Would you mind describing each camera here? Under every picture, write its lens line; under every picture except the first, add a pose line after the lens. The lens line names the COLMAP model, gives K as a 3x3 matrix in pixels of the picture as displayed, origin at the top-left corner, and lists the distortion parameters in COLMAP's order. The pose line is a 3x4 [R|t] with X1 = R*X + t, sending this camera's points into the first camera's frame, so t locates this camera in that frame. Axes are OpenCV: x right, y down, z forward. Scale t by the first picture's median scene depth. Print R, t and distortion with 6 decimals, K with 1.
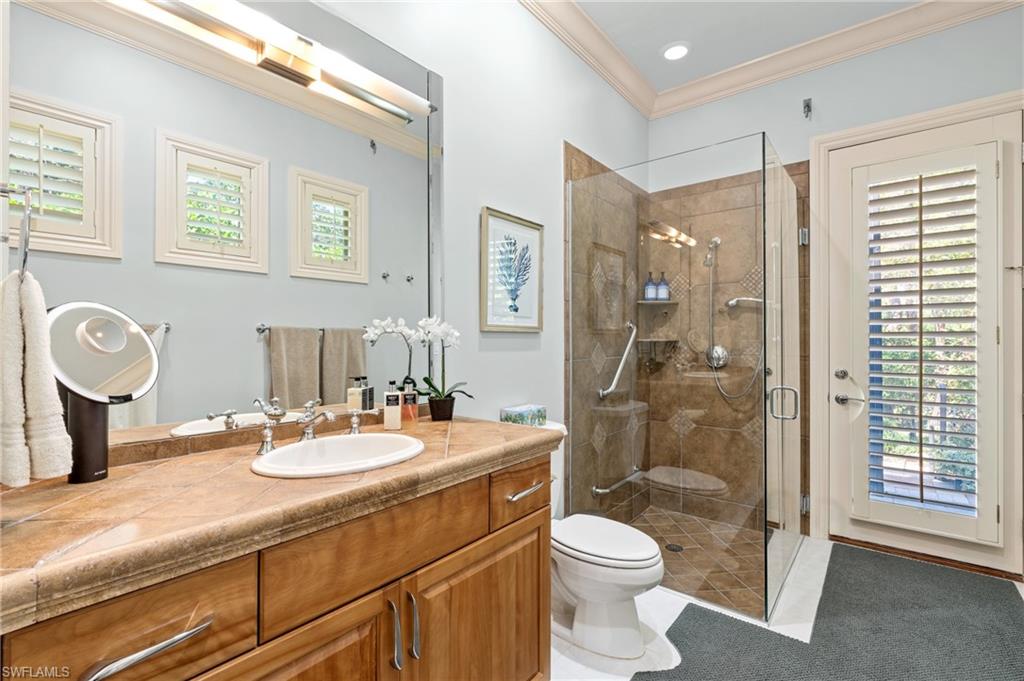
lens RADIAL K [[462.4, 0, 509.1], [0, 462.4, 337.1], [0, 0, 1]] dist [-0.004650, 0.001021]
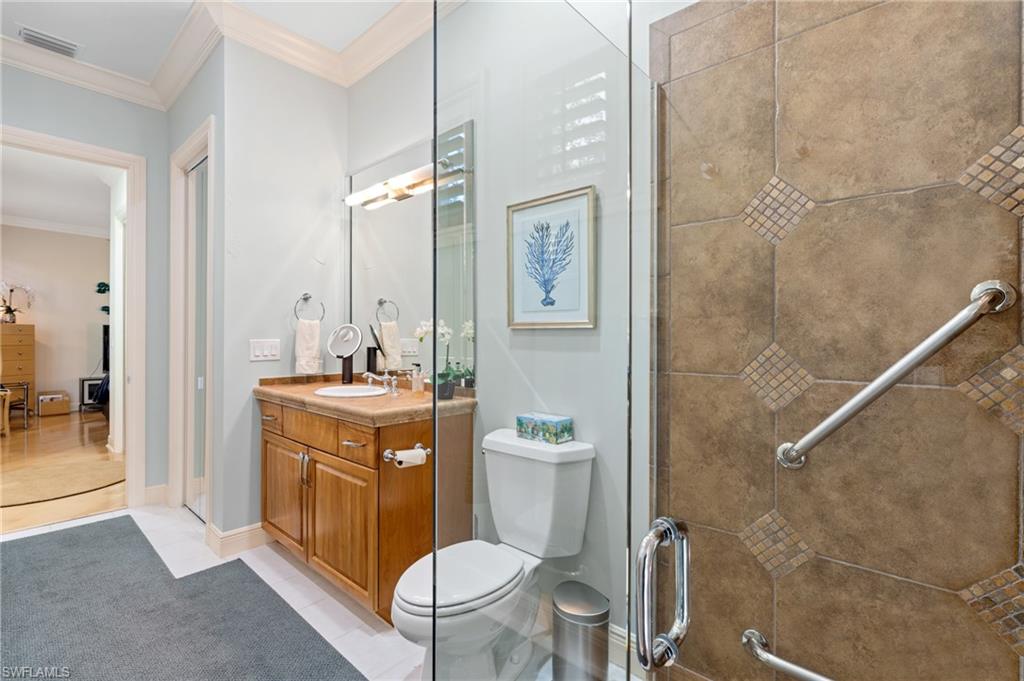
lens RADIAL K [[462.4, 0, 509.1], [0, 462.4, 339.4], [0, 0, 1]] dist [-0.004650, 0.001021]
pose [[-0.055585, 0.008672, -0.998416, 0.891586], [0.002345, 0.999961, 0.008555, 0.001467], [0.998451, -0.001865, -0.055604, 0.977168]]
